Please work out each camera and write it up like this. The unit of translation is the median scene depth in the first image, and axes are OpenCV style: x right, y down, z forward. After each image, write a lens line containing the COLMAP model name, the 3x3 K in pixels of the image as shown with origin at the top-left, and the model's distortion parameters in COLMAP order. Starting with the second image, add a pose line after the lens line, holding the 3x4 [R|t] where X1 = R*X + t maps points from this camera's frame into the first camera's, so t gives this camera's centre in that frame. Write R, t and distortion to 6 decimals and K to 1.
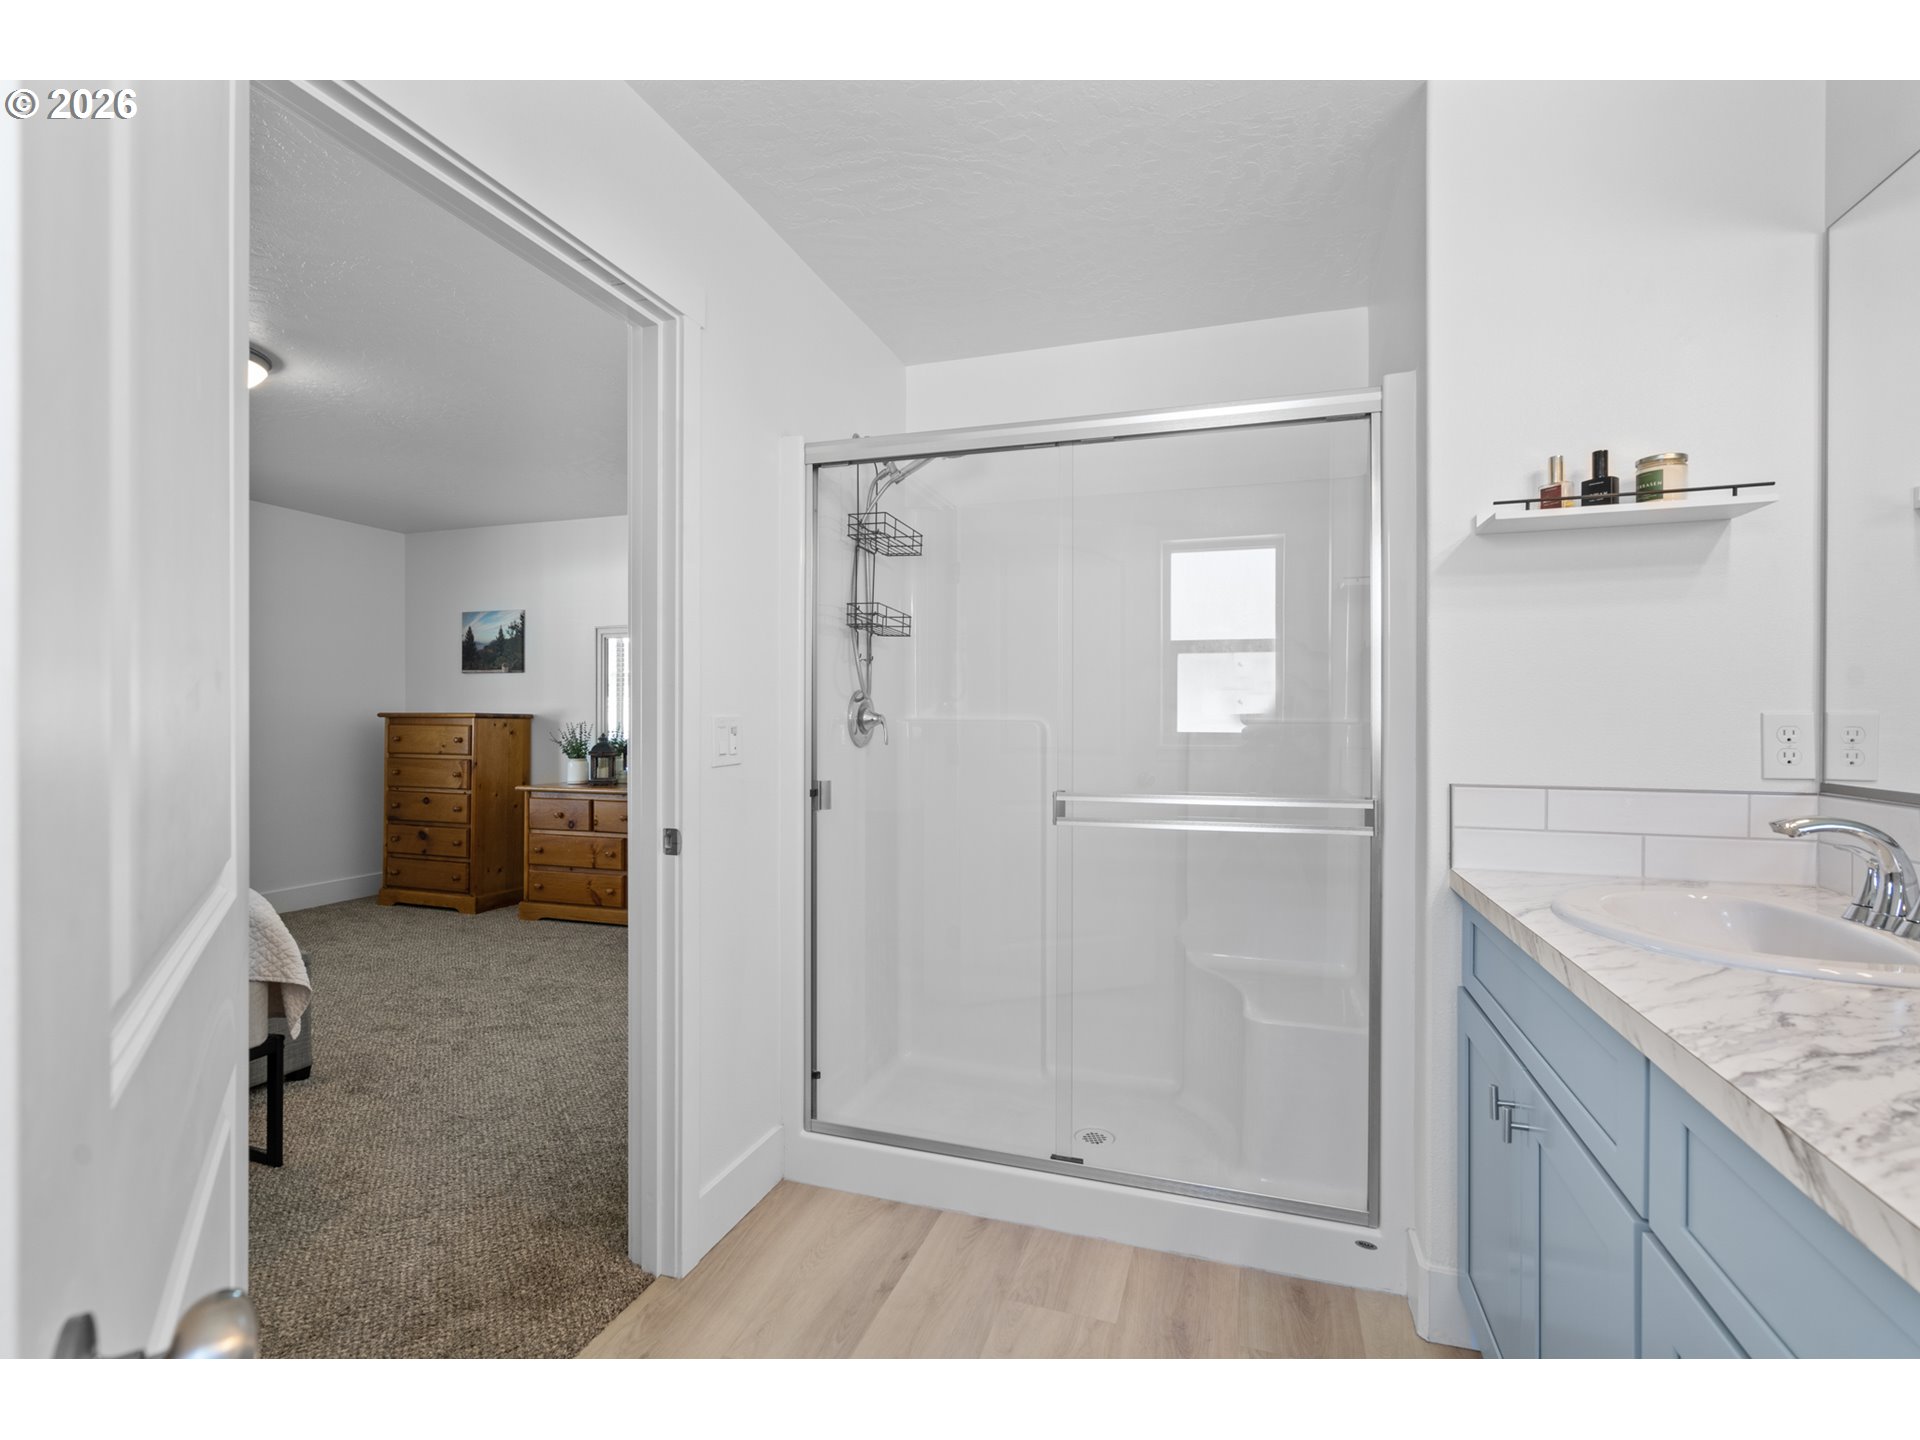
lens RADIAL K [[878.0, 0, 949.5], [0, 878.0, 722.0], [0, 0, 1]] dist [-0.001168, 0.000117]
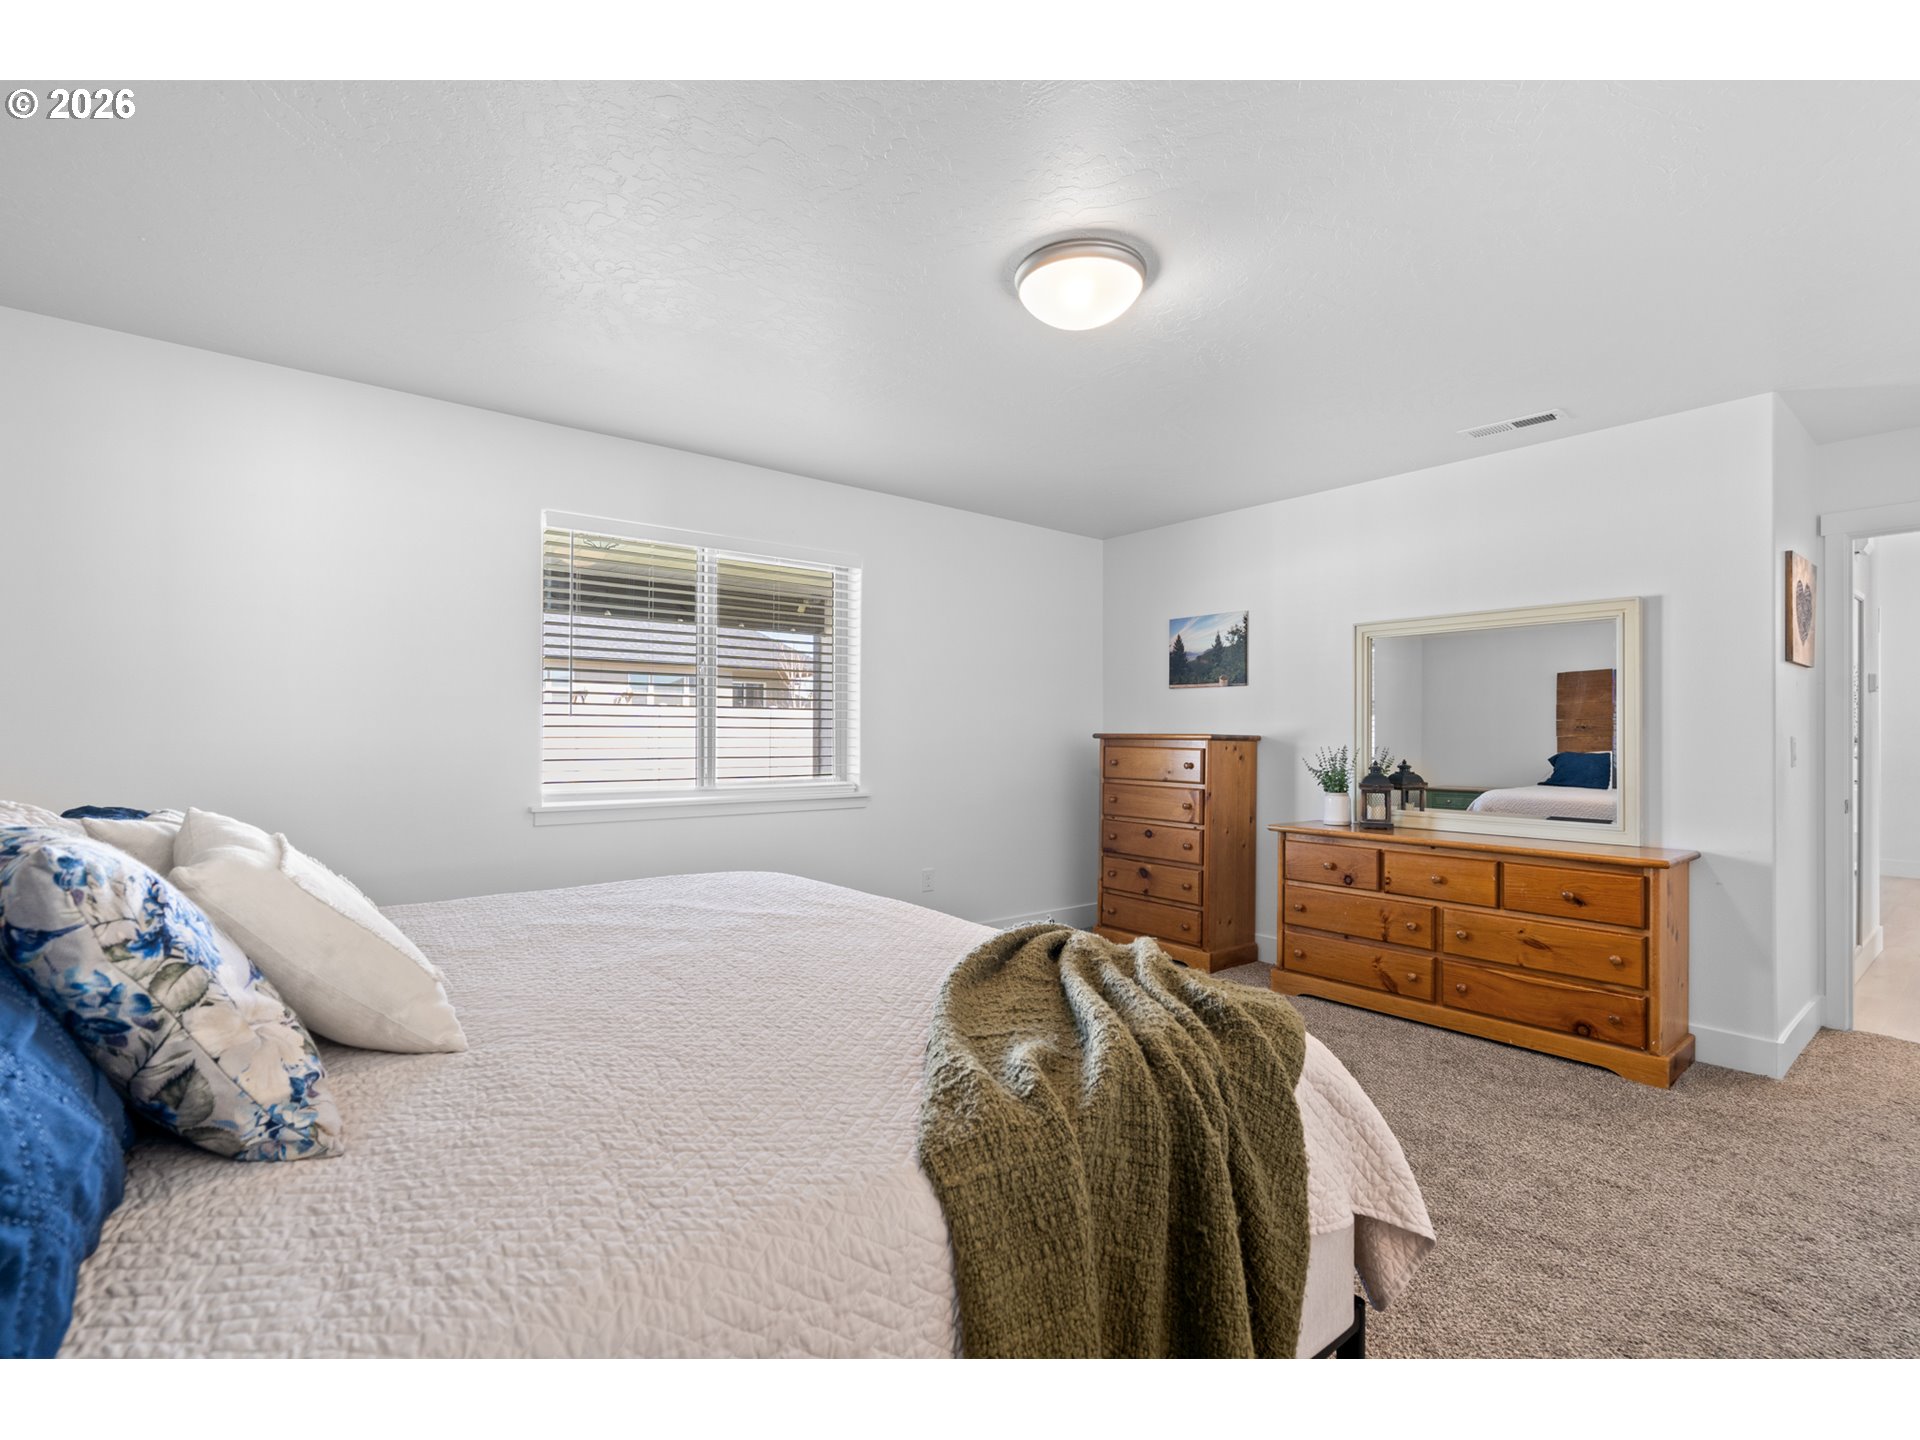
lens RADIAL K [[878.0, 0, 949.5], [0, 878.0, 722.0], [0, 0, 1]] dist [-0.001168, 0.000117]
pose [[0.839721, -0.006734, -0.542976, -0.284816], [-0.003825, 0.999825, -0.018315, -0.005408], [0.543004, 0.017457, 0.839549, 0.151746]]
